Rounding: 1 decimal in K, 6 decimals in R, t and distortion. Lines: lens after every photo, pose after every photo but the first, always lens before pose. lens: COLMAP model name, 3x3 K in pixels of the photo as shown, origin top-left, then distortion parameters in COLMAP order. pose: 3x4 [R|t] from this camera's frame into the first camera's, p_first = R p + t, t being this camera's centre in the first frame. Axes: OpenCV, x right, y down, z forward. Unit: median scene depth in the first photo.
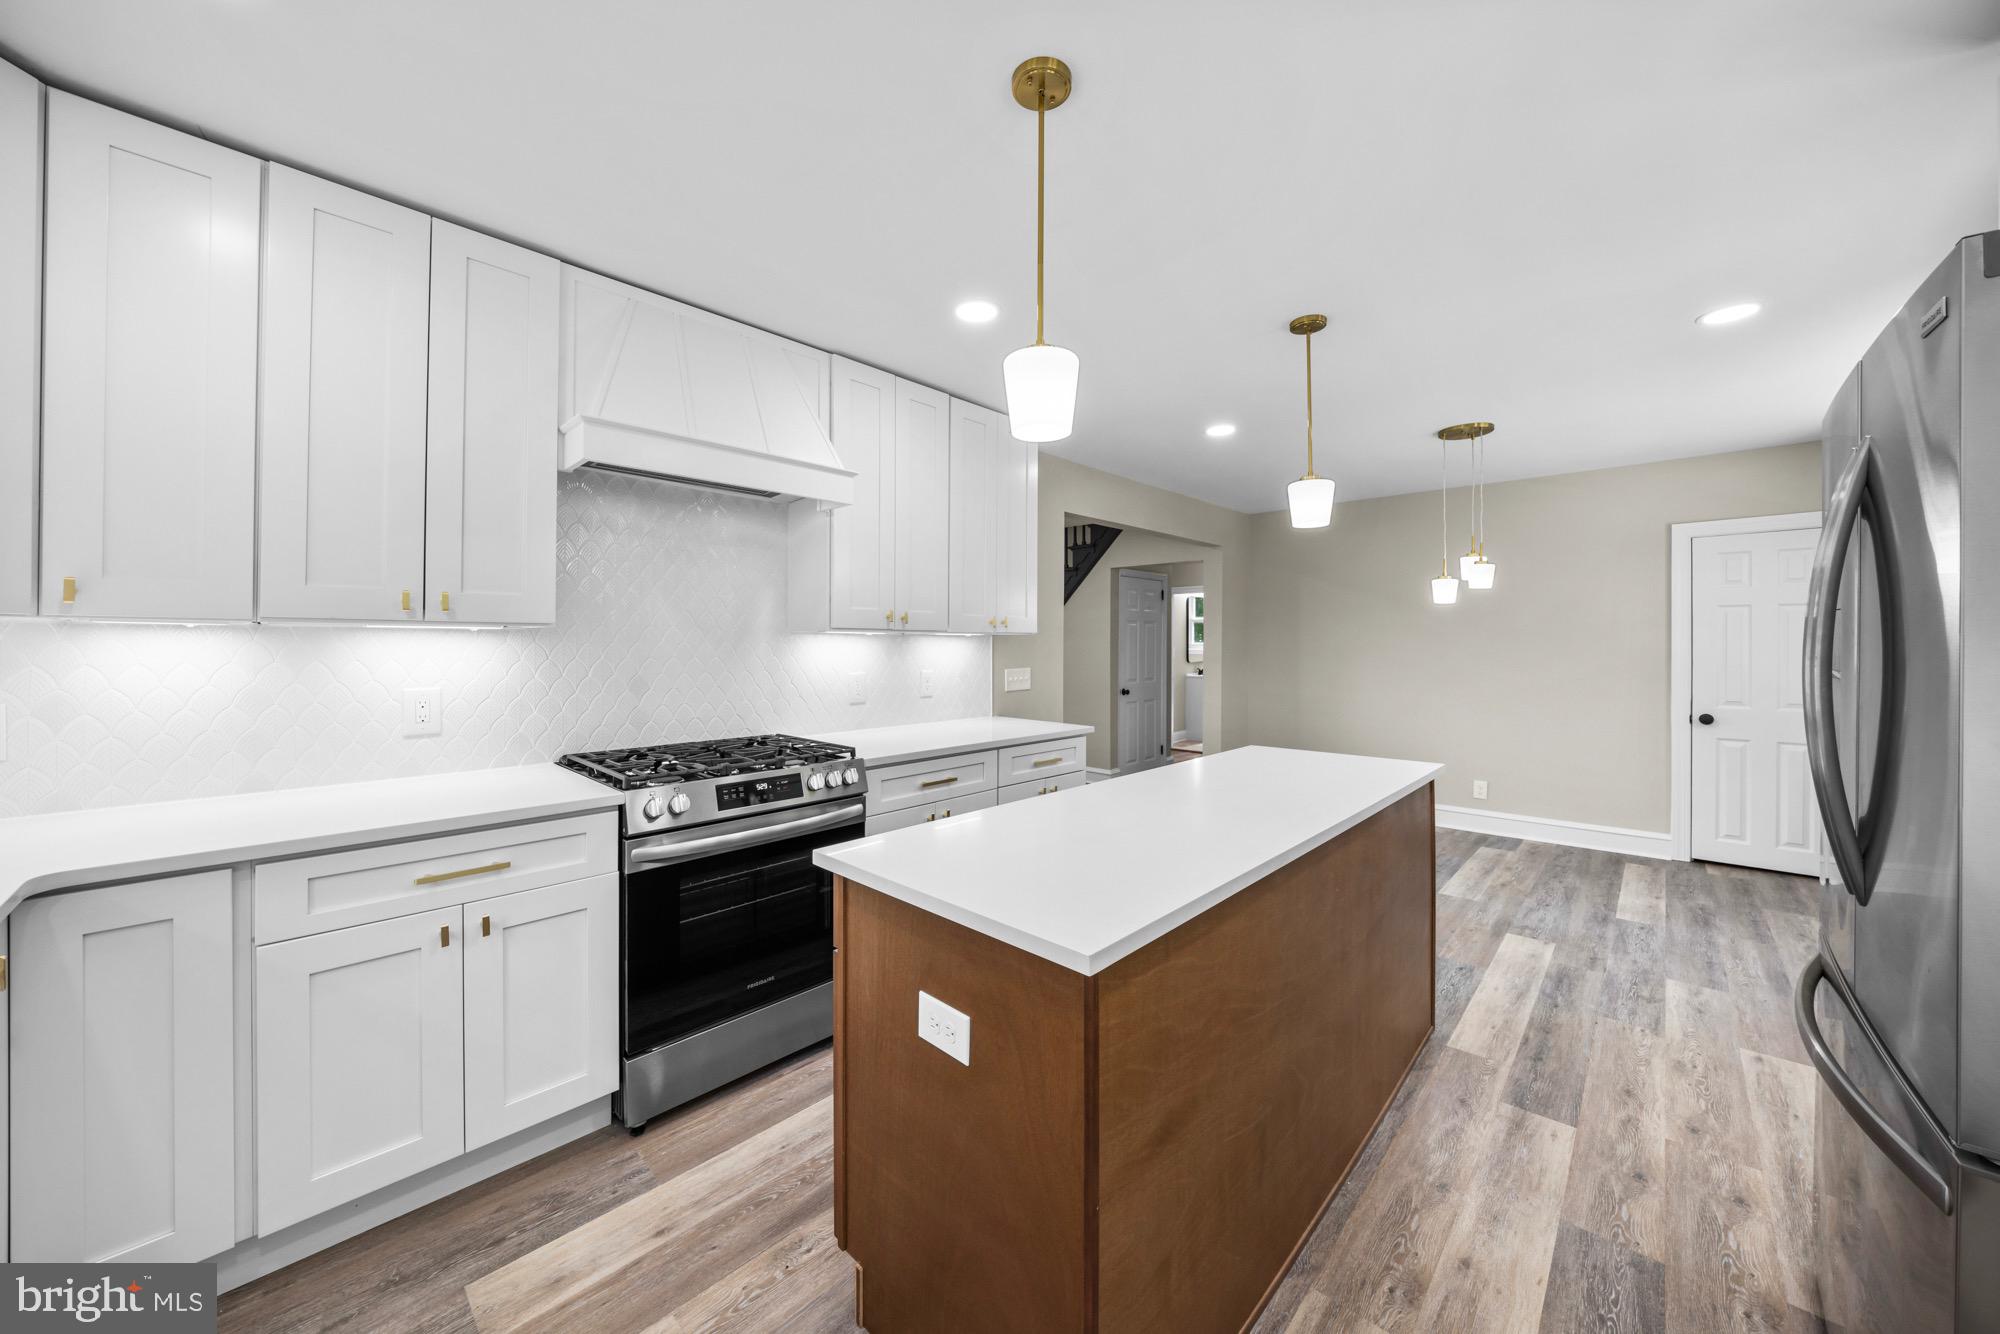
lens RADIAL K [[701.9, 0, 994.8], [0, 701.9, 639.2], [0, 0, 1]] dist [-0.017730, 0.000996]
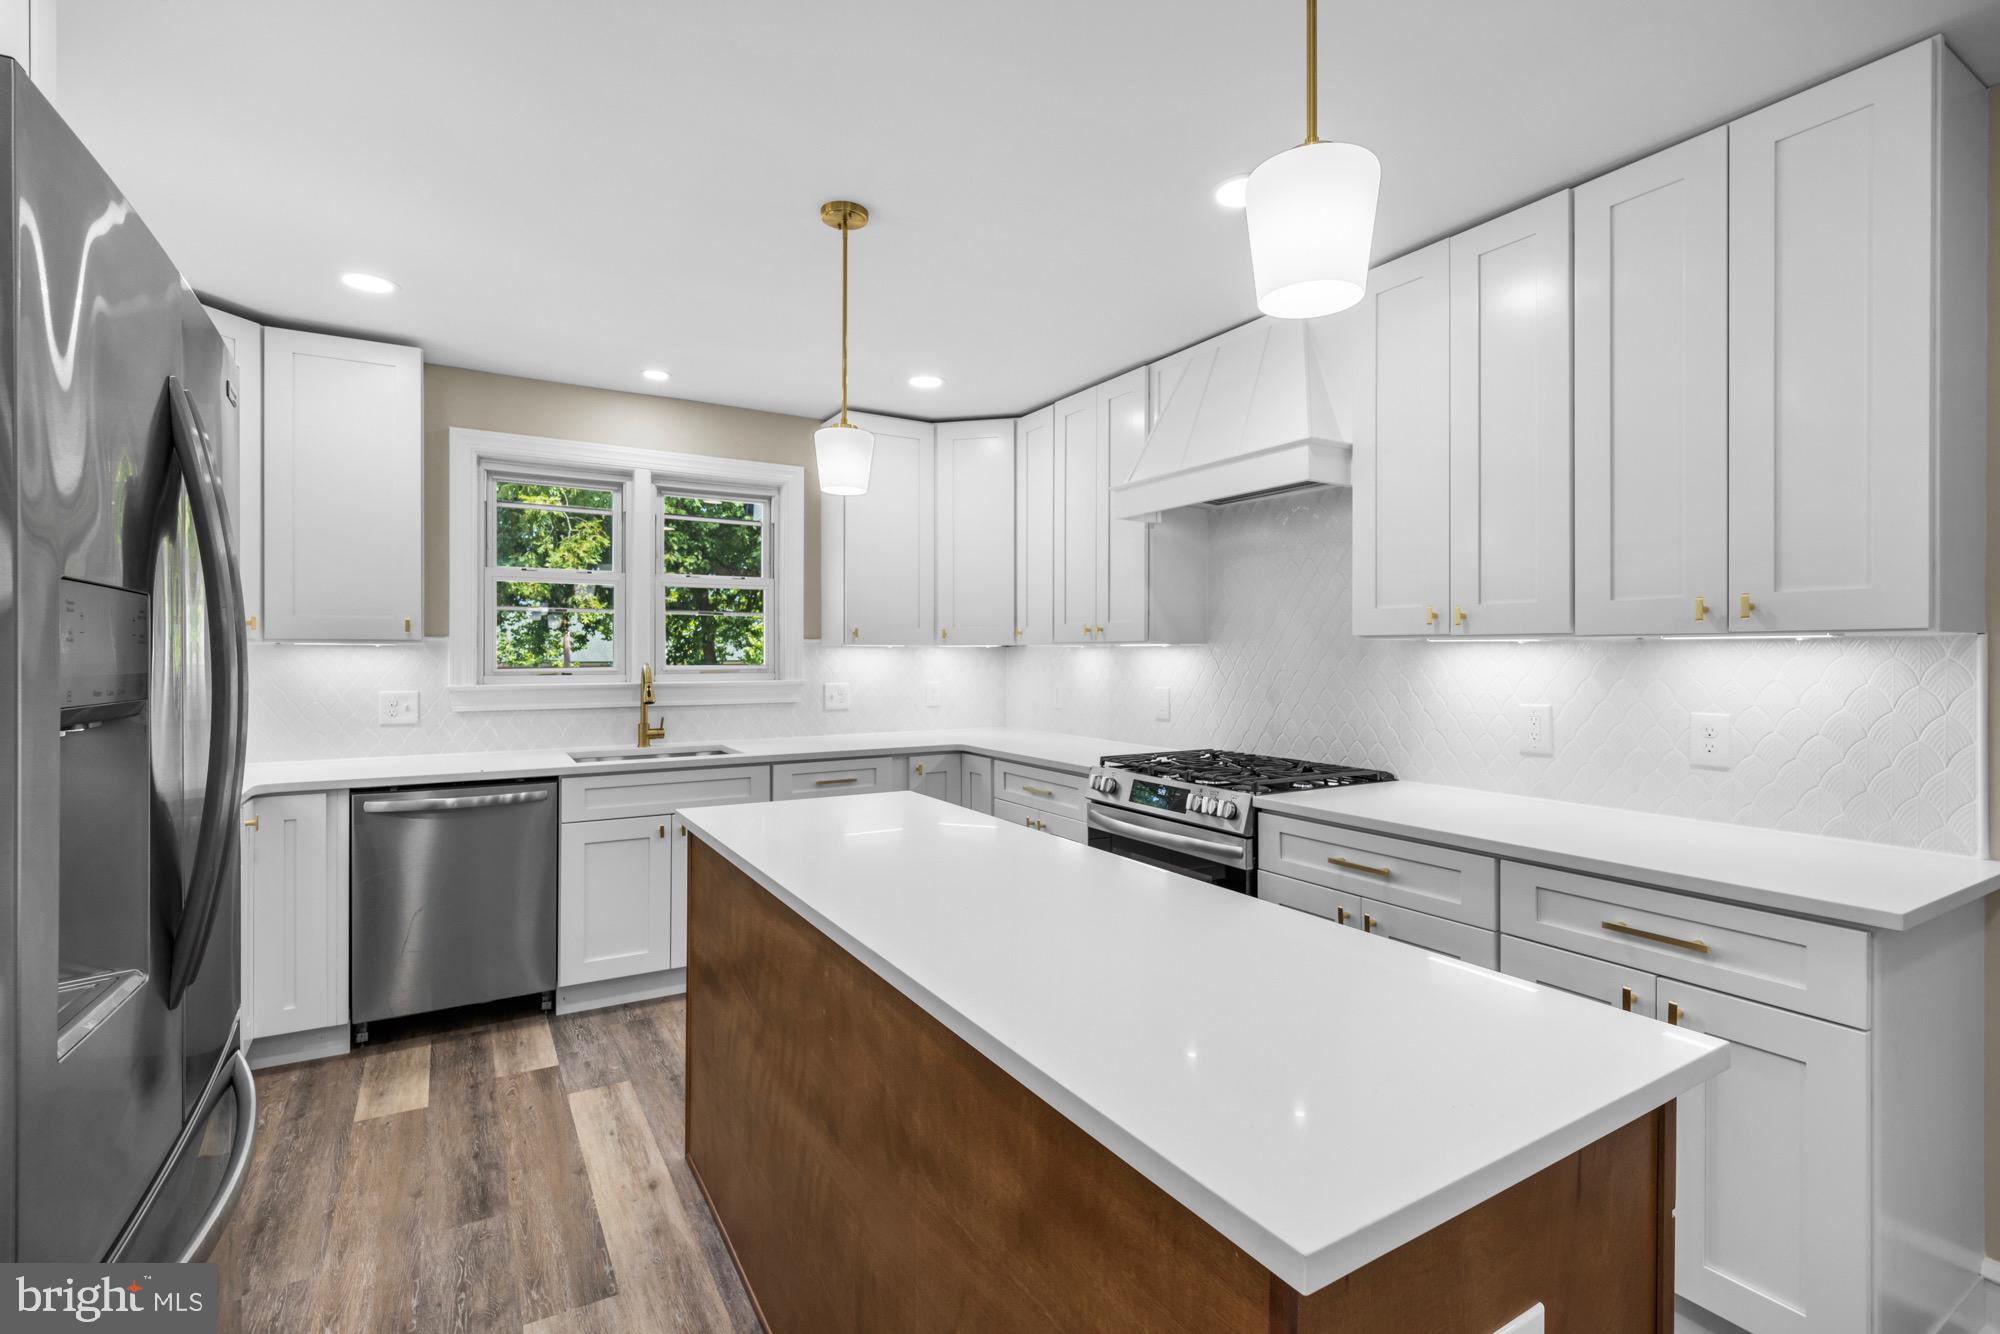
lens RADIAL K [[908.3, 0, 994.9], [0, 908.3, 655.6], [0, 0, 1]] dist [0.005869, -0.005098]
pose [[-0.263215, 0.000078, -0.964737, 1.007922], [0.001713, 0.999998, -0.000386, 0.005449], [0.964736, -0.001755, -0.263215, 1.073382]]
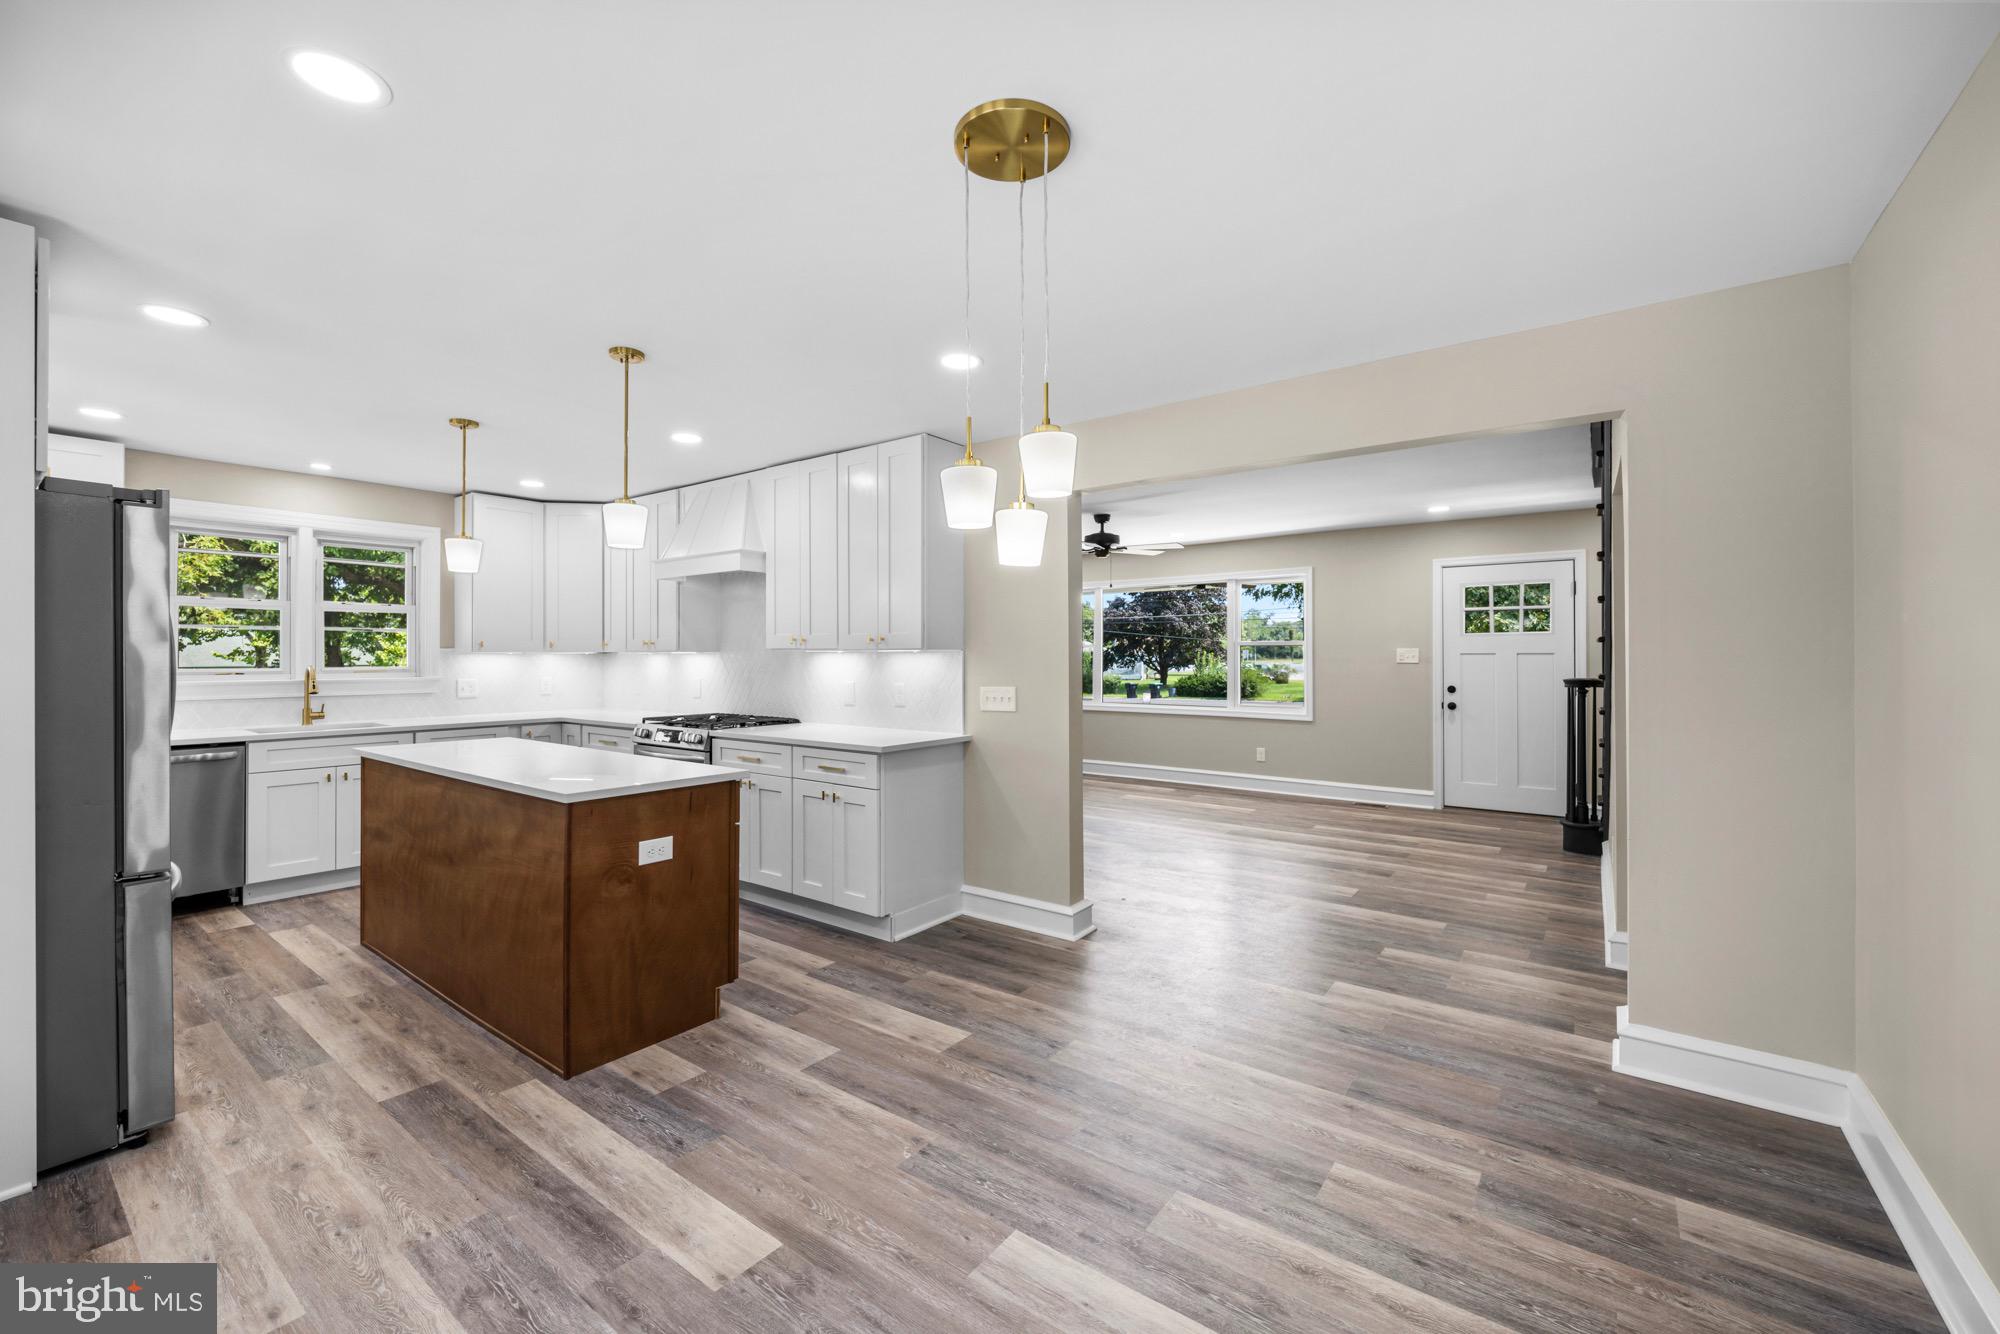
lens RADIAL K [[804.3, 0, 1005.2], [0, 804.3, 653.2], [0, 0, 1]] dist [-0.017008, -0.000298]
pose [[0.137280, -0.005738, -0.990516, 1.900557], [0.005715, 0.999971, -0.005000, 0.005907], [0.990516, -0.004975, 0.137309, 1.547794]]
